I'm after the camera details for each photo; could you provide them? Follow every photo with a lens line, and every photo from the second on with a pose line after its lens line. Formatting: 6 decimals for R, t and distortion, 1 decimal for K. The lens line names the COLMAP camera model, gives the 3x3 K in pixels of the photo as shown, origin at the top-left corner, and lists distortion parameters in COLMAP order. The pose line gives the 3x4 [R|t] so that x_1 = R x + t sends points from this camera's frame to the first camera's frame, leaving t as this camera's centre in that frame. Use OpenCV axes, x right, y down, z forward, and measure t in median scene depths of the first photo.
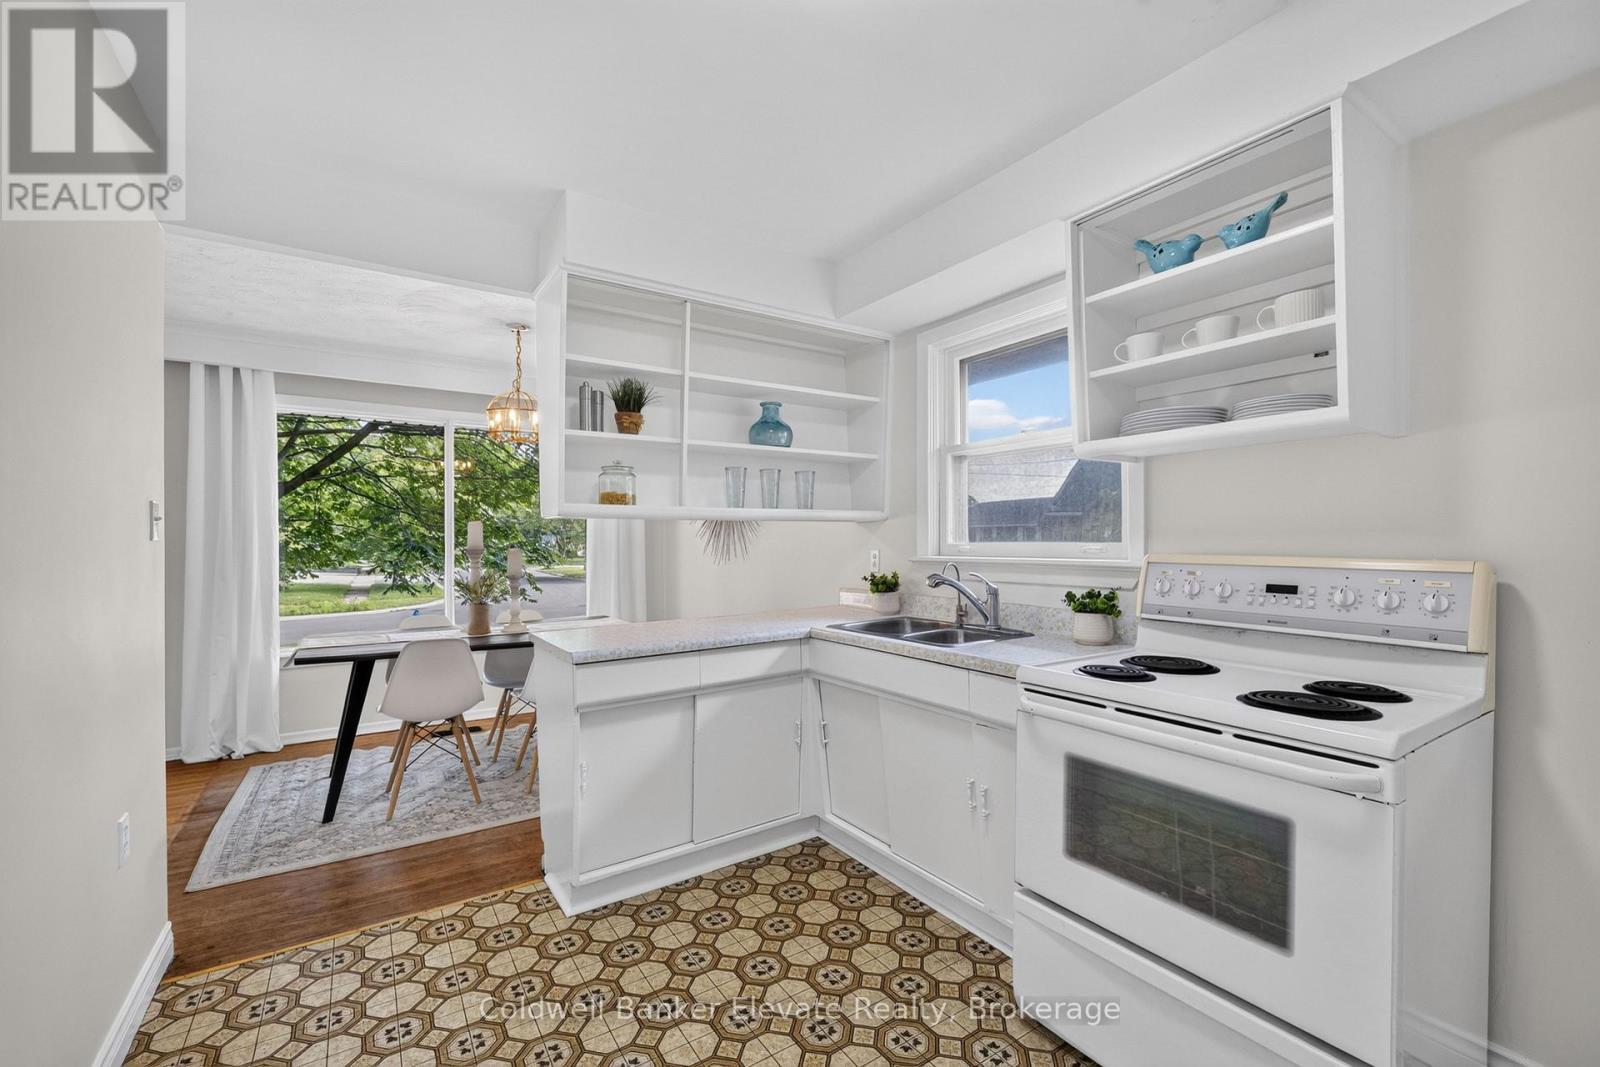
lens RADIAL K [[673.7, 0, 804.9], [0, 673.7, 545.4], [0, 0, 1]] dist [0.000175, -0.000383]
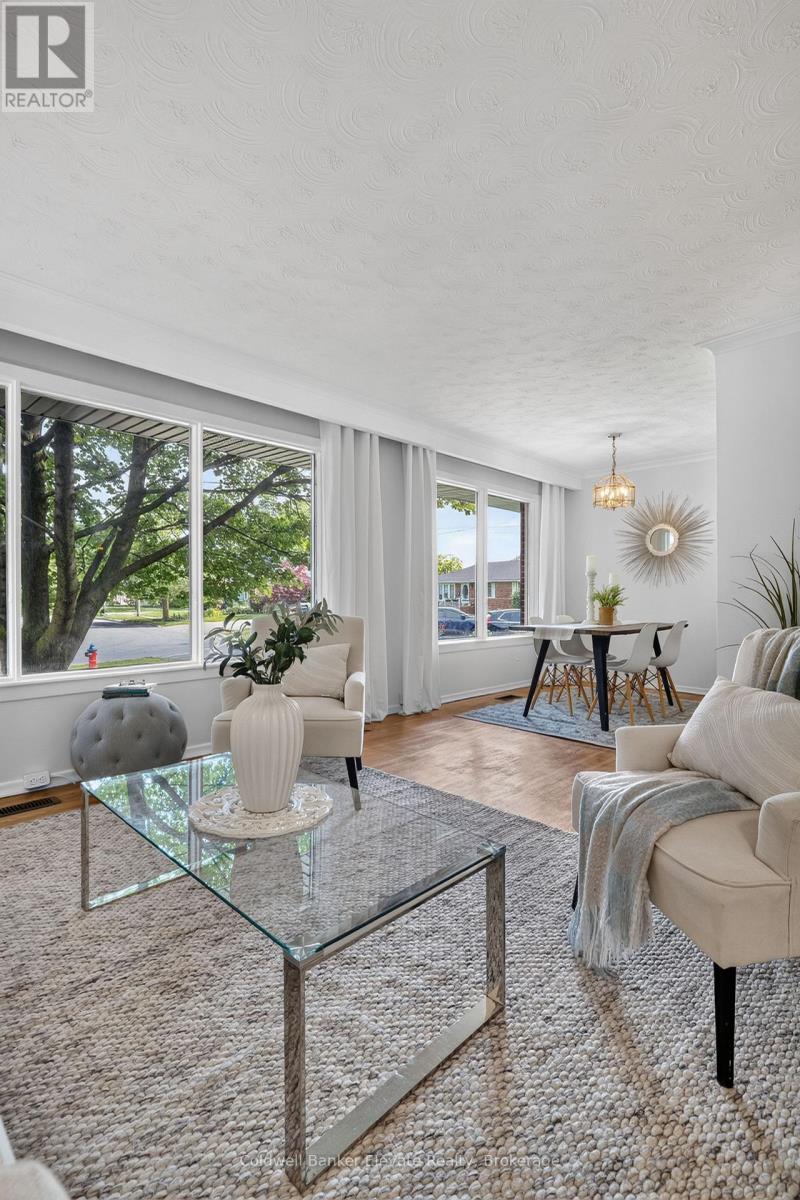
lens RADIAL K [[562.8, 0, 400.0], [0, 562.8, 600.0], [0, 0, 1]] dist [-0.000421, -0.000031]
pose [[0.979307, 0.005659, 0.202302, -1.783800], [-0.006161, 0.999979, 0.001848, 0.102704], [-0.202287, -0.003056, 0.979321, -0.293359]]
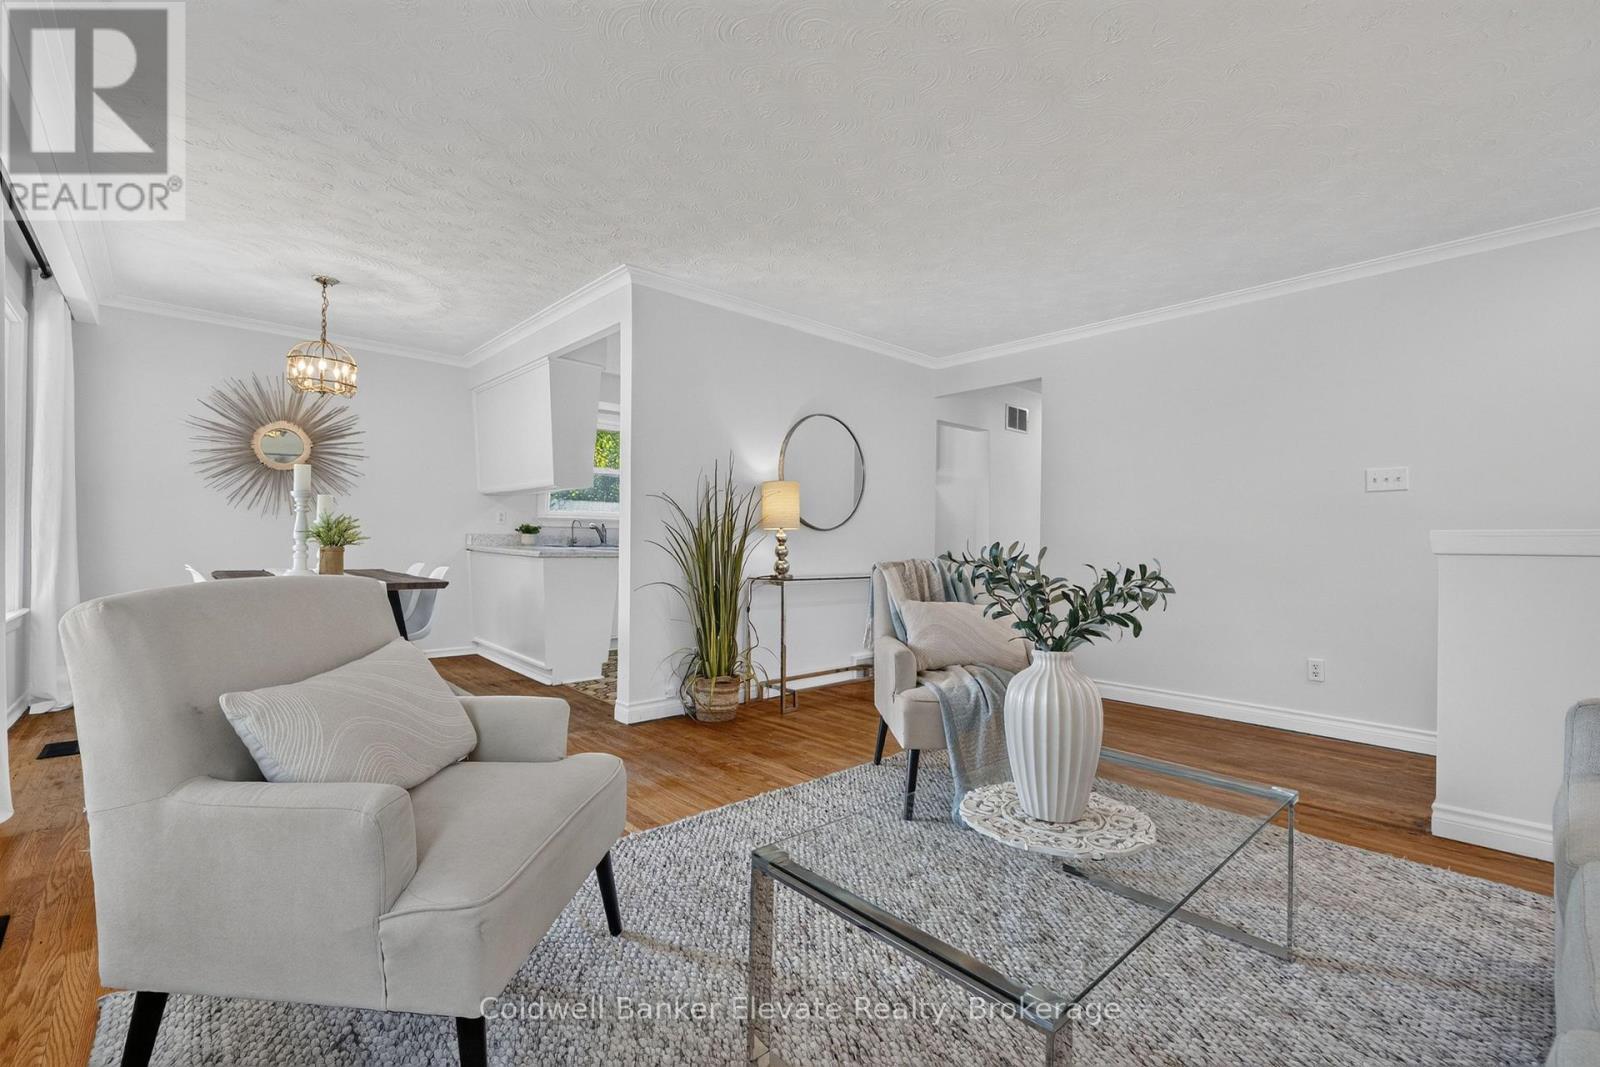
lens RADIAL K [[685.4, 0, 801.8], [0, 685.4, 545.1], [0, 0, 1]] dist [-0.000146, -0.000136]
pose [[-0.145347, -0.006615, 0.989359, -2.353798], [-0.009895, 0.999937, 0.005232, 0.102833], [-0.989331, -0.009029, -0.145403, 0.652628]]
